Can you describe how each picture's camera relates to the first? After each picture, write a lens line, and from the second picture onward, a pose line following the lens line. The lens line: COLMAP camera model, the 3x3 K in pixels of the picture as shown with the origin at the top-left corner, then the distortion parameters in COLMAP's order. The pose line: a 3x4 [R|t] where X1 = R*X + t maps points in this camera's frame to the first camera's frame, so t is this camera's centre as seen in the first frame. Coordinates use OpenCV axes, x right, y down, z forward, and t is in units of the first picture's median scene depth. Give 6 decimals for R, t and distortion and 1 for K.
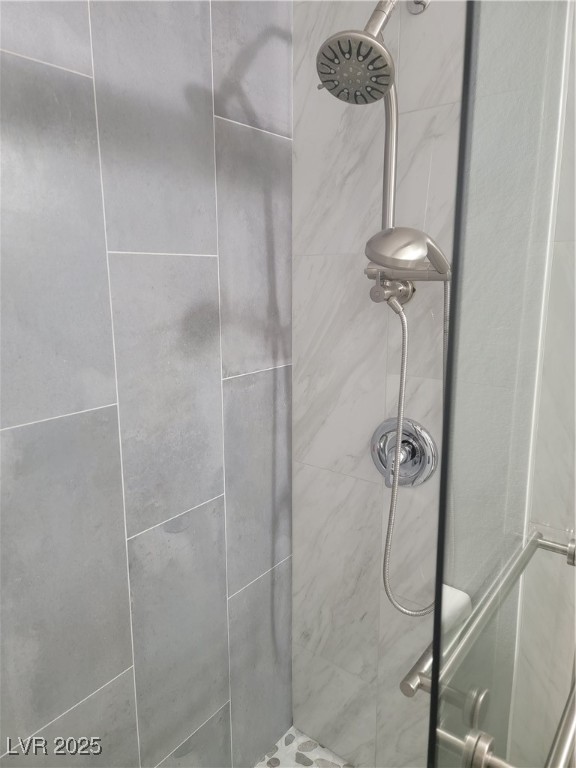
lens RADIAL K [[533.7, 0, 274.2], [0, 533.7, 380.1], [0, 0, 1]] dist [0.066434, -0.054704]
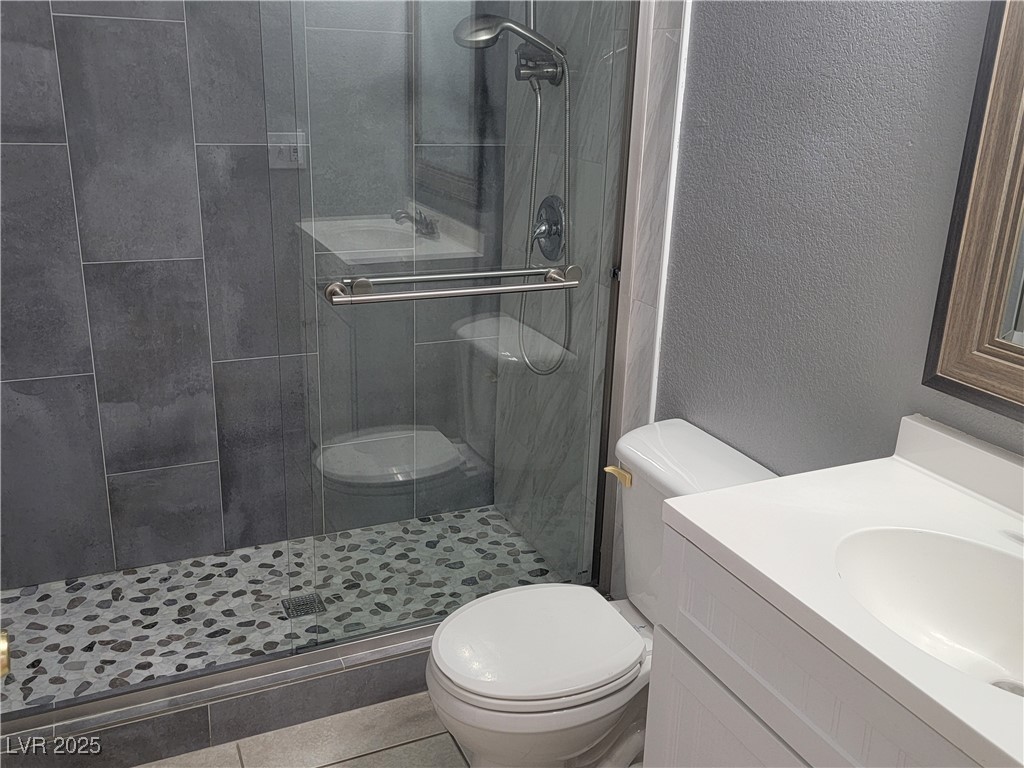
lens RADIAL K [[930.3, 0, 503.3], [0, 930.3, 389.3], [0, 0, 1]] dist [0.101648, -0.087580]
pose [[0.887172, 0.189220, -0.420857, 0.960792], [-0.131908, 0.977993, 0.161647, 0.152040], [0.442182, -0.087895, 0.892608, -0.733307]]
